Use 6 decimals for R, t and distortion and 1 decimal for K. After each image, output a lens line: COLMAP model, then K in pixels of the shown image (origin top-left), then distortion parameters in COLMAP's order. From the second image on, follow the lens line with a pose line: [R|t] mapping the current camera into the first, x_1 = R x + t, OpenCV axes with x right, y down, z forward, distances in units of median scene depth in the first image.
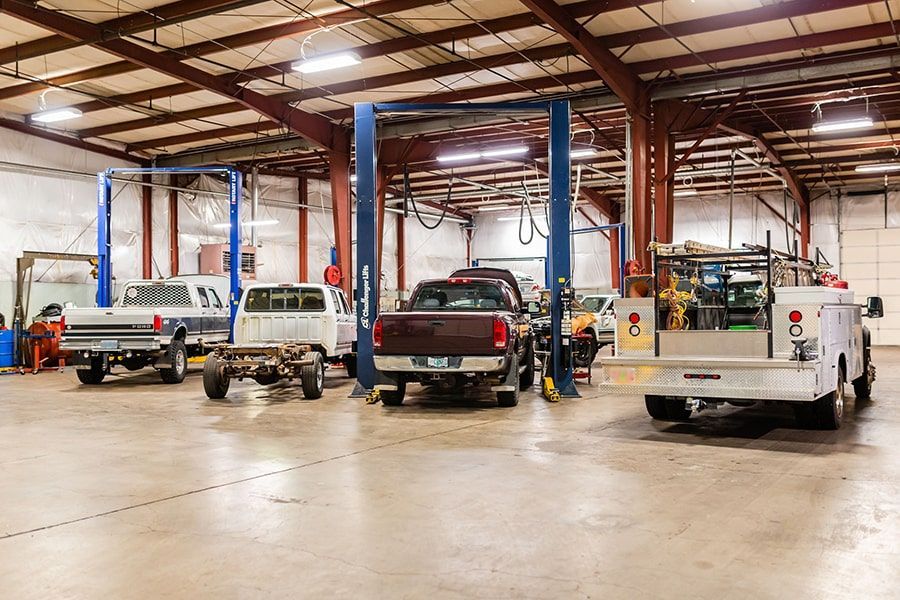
lens RADIAL K [[870.5, 0, 450.0], [0, 870.5, 300.0], [0, 0, 1]] dist [0.011520, 0.011131]
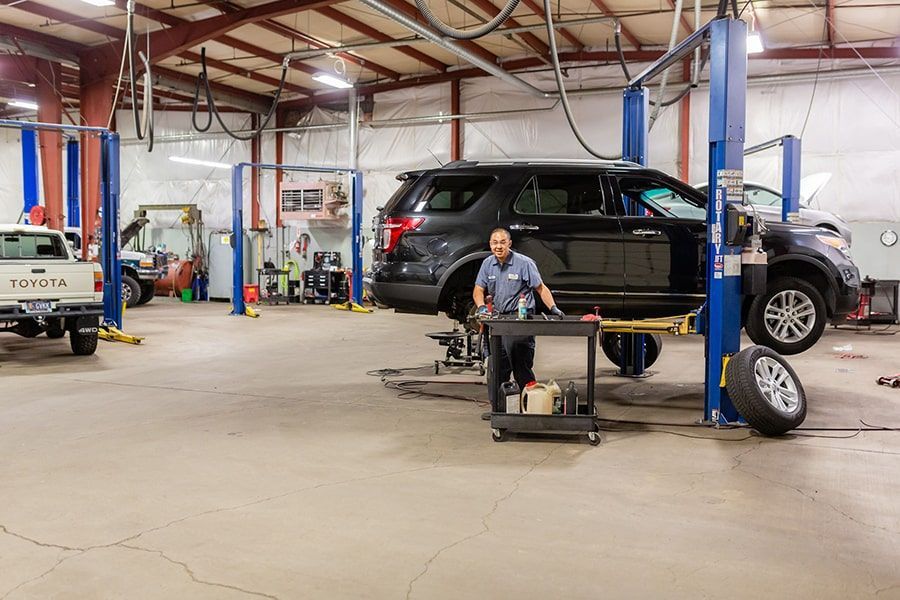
lens RADIAL K [[870.5, 0, 450.0], [0, 870.5, 300.0], [0, 0, 1]] dist [0.011520, 0.011131]
pose [[0.124950, 0.061018, -0.990285, 0.724896], [0.009606, 0.997986, 0.062705, 0.007133], [0.992117, -0.017348, 0.124112, 1.073227]]
